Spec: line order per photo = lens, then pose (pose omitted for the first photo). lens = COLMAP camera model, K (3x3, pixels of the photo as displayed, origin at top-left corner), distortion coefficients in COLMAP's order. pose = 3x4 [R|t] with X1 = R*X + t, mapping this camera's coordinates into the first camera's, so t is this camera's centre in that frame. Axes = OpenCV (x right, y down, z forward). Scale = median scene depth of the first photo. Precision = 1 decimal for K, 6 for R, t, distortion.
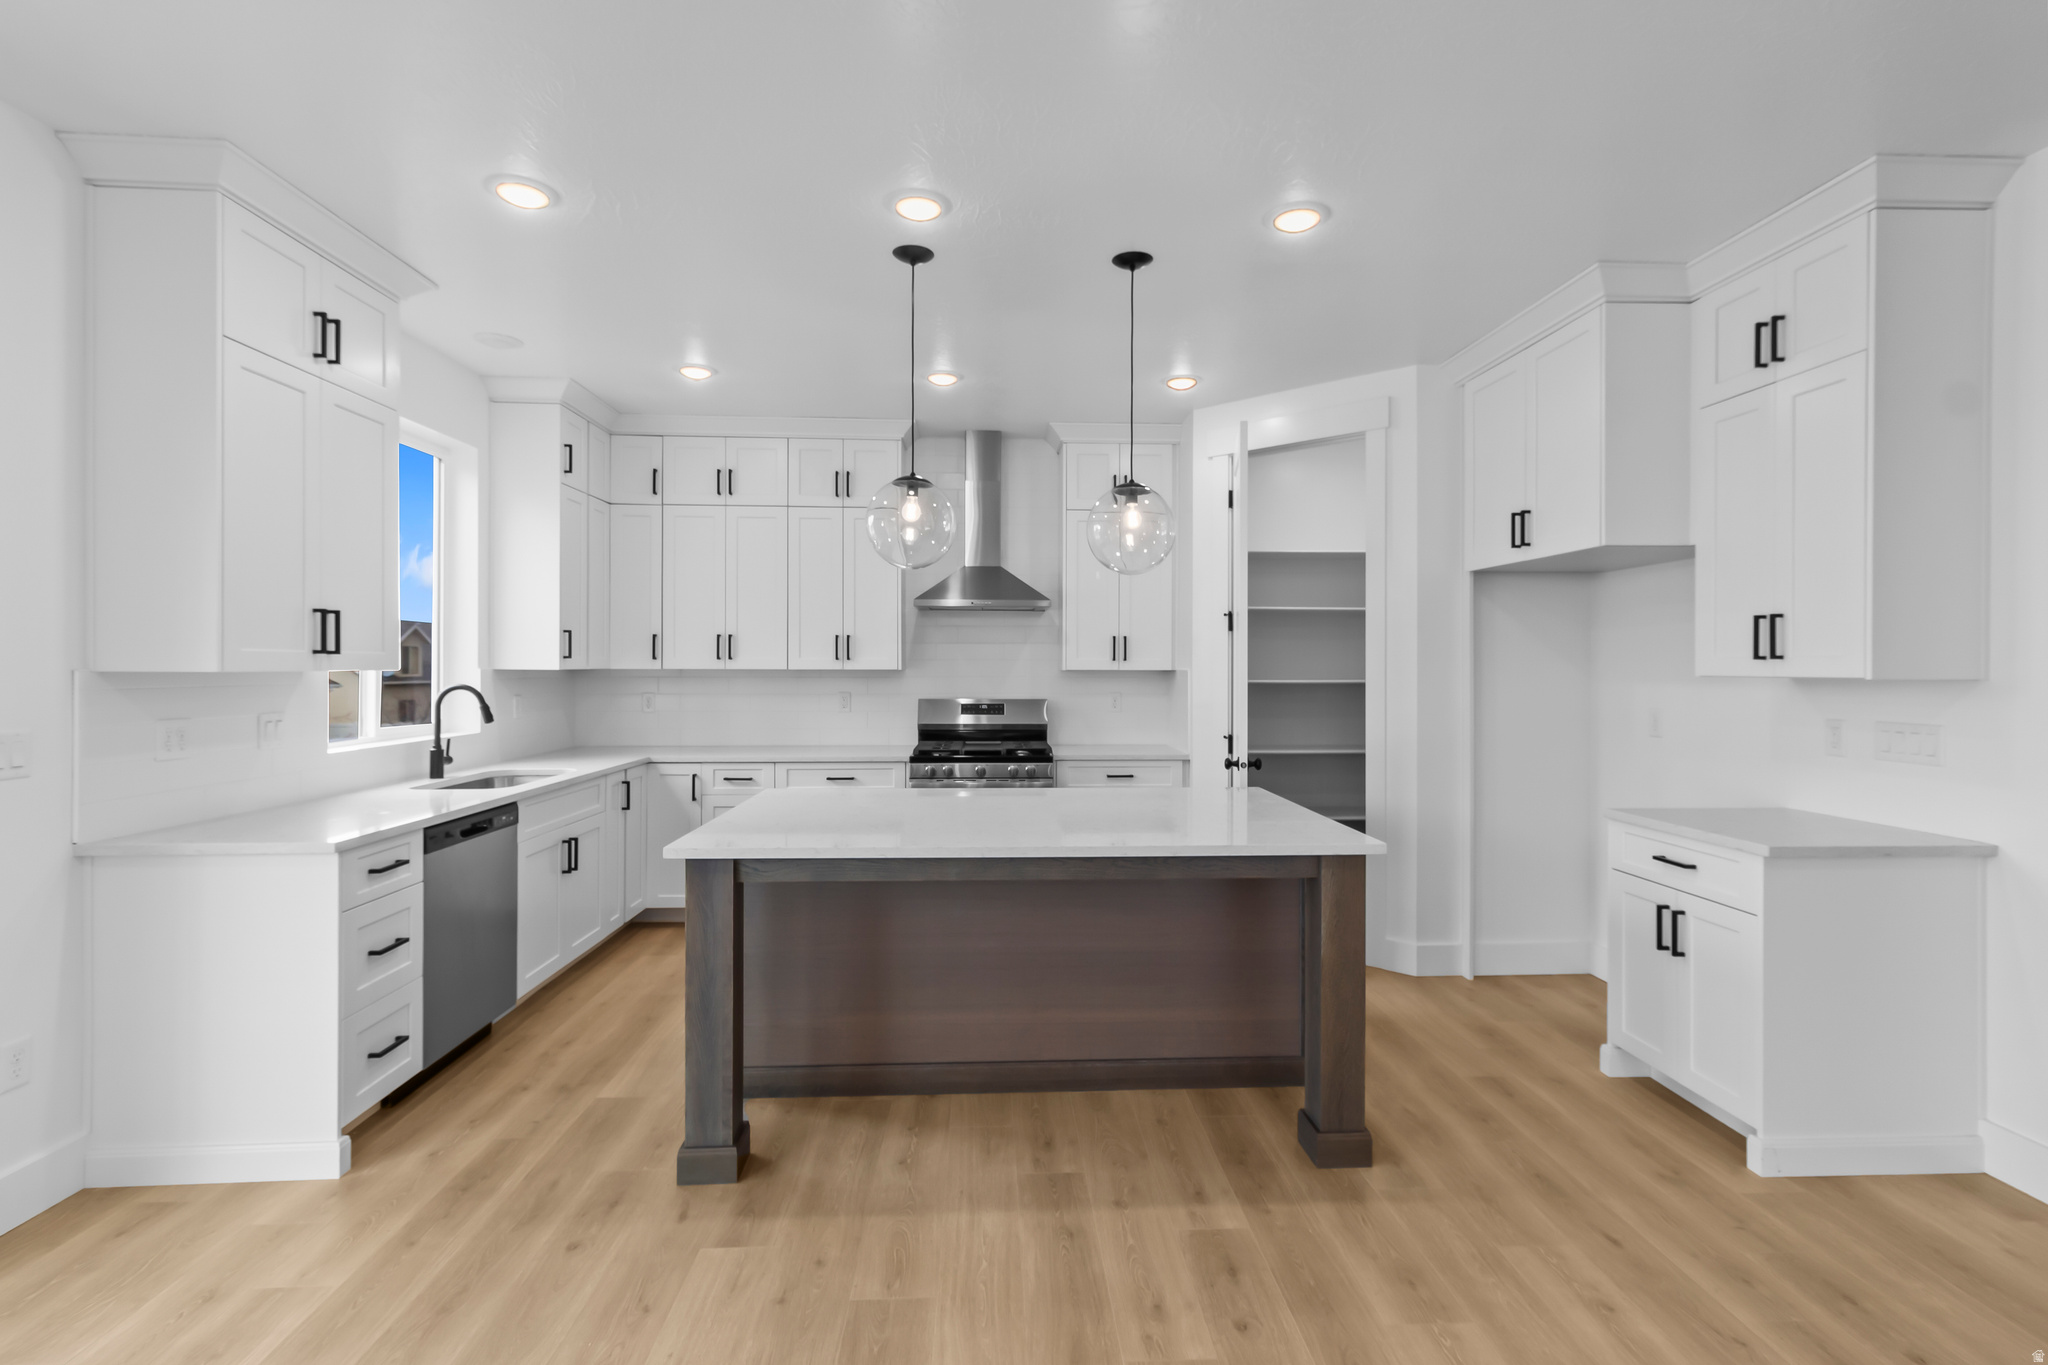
lens RADIAL K [[946.3, 0, 1035.6], [0, 946.3, 675.1], [0, 0, 1]] dist [0.008887, -0.000423]
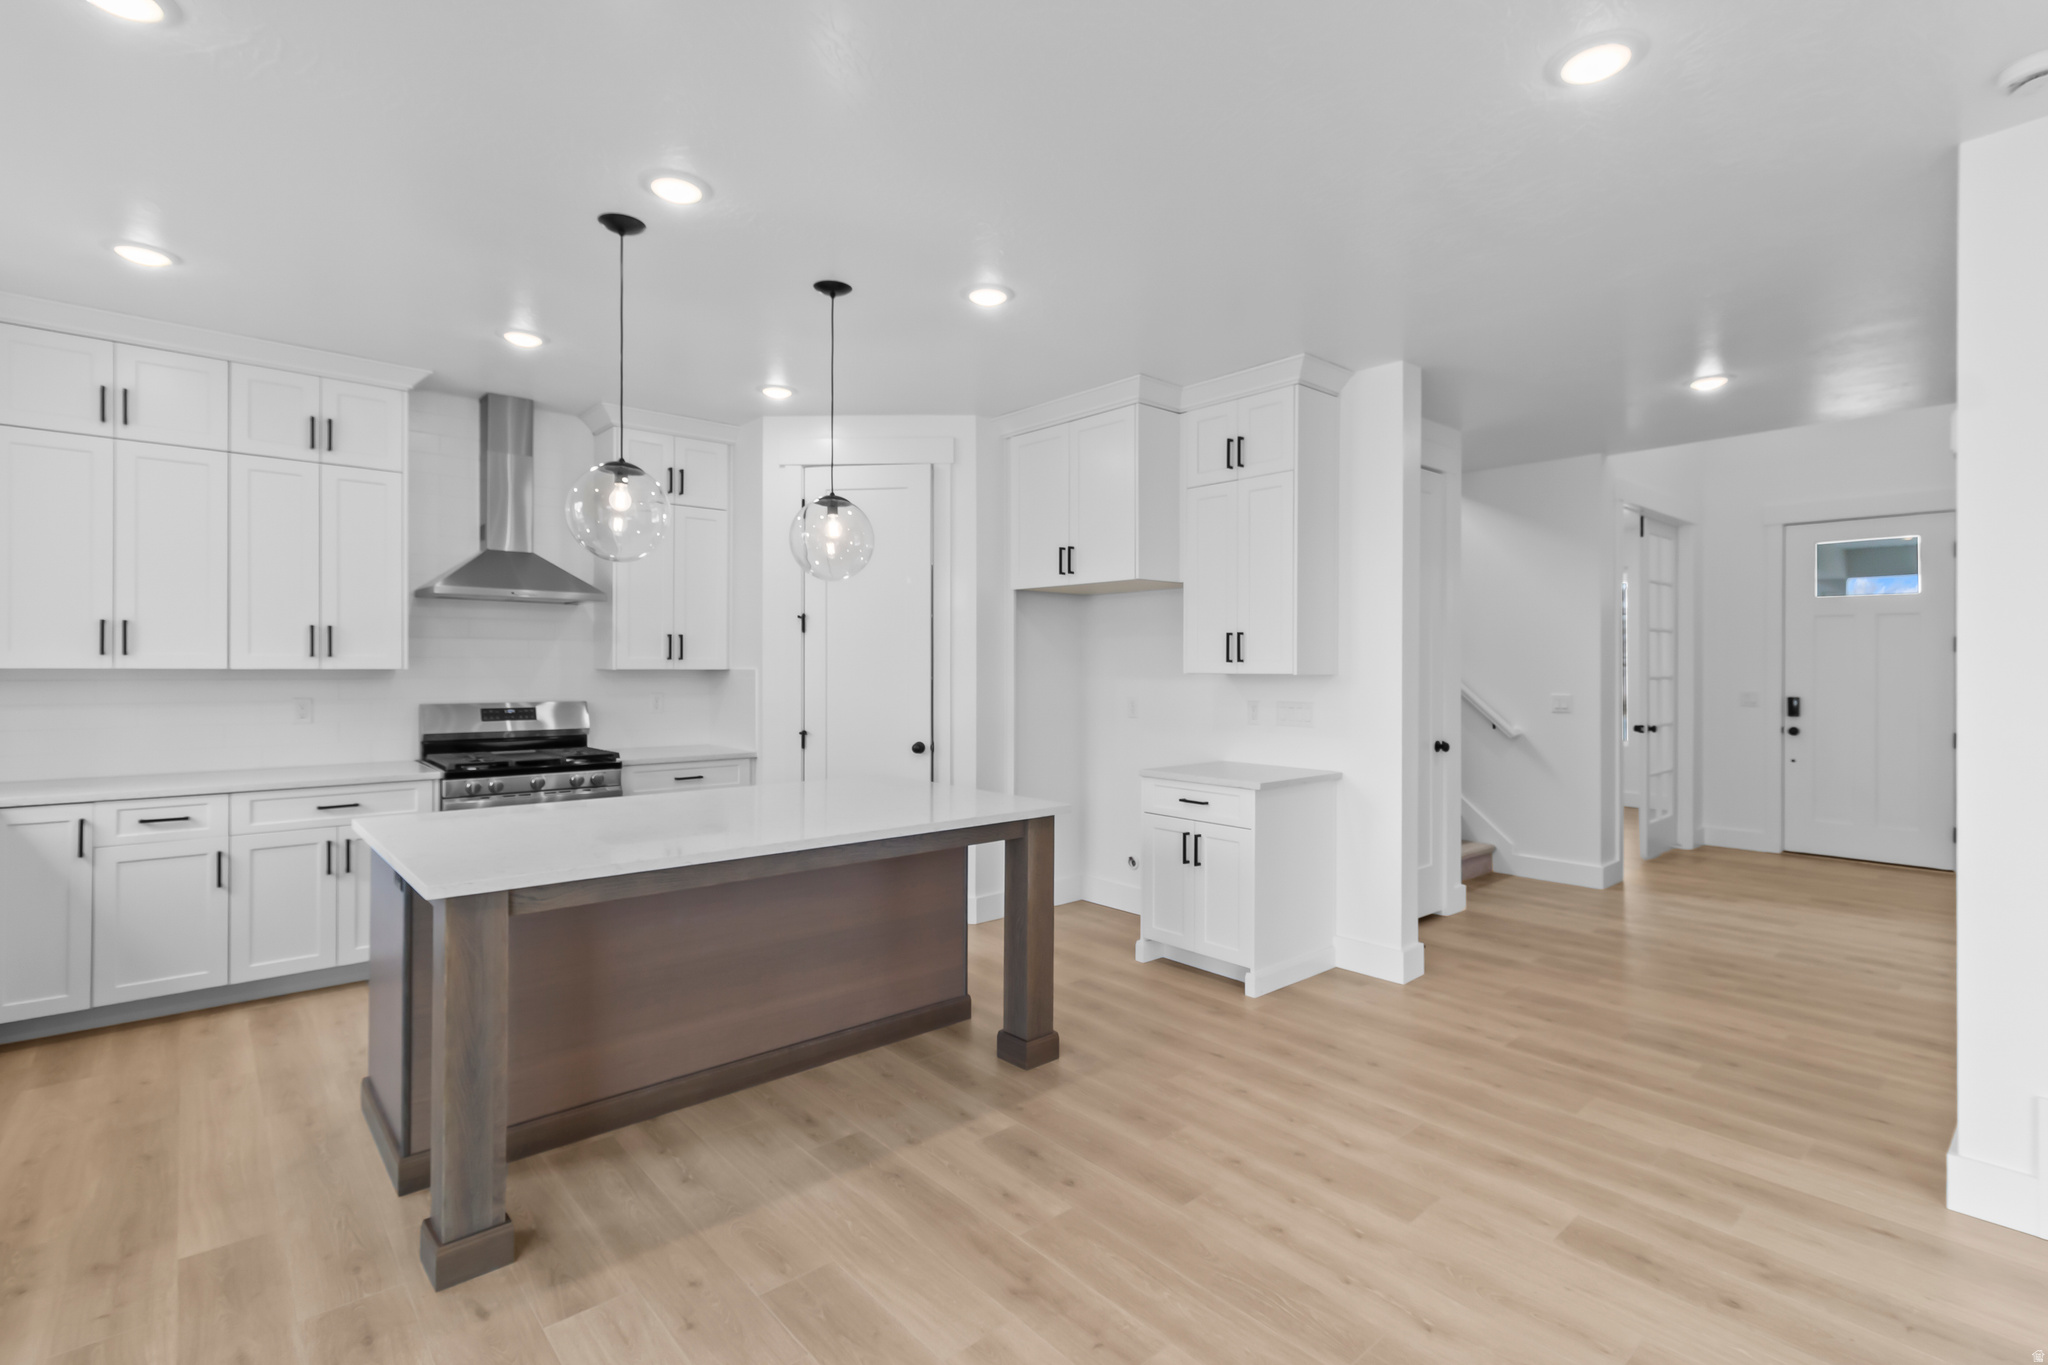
lens RADIAL K [[946.3, 0, 1035.6], [0, 946.3, 675.1], [0, 0, 1]] dist [0.008887, -0.000423]
pose [[0.781705, -0.005244, 0.623627, -0.403827], [0.004086, 0.999986, 0.003288, -0.002015], [-0.623636, -0.000022, 0.781715, 0.019270]]
